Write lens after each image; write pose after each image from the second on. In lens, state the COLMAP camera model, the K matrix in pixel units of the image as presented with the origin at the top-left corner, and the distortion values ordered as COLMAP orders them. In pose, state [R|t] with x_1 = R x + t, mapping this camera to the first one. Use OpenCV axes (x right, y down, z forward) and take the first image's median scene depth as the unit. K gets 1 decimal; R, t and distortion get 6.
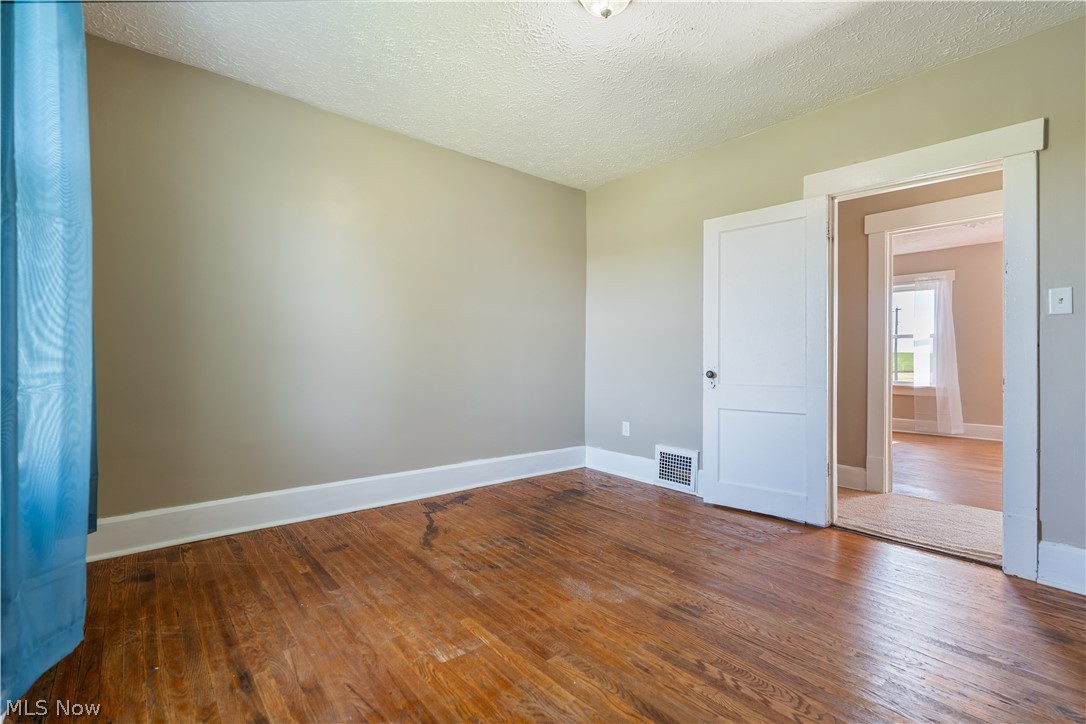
lens RADIAL K [[494.4, 0, 545.1], [0, 494.4, 363.4], [0, 0, 1]] dist [-0.003505, 0.000664]
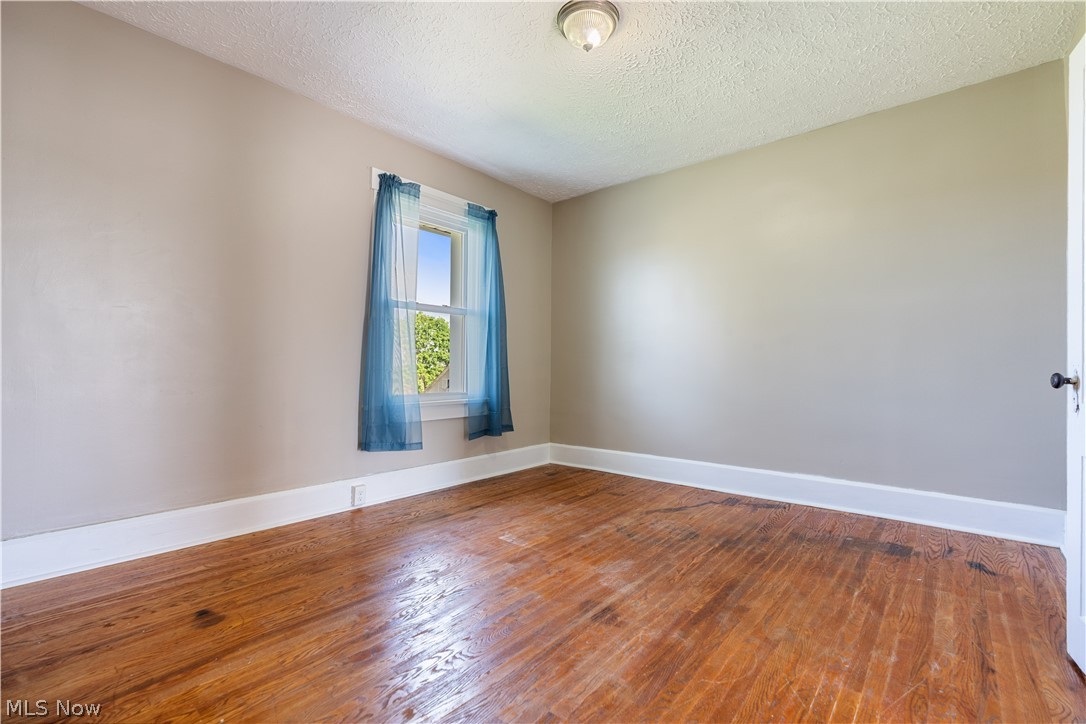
lens RADIAL K [[494.4, 0, 539.2], [0, 494.4, 369.3], [0, 0, 1]] dist [-0.003505, 0.000664]
pose [[0.141144, -0.001895, -0.989987, 0.983166], [-0.007710, 0.999966, -0.003013, 0.022489], [0.989959, 0.008058, 0.141125, 0.593582]]
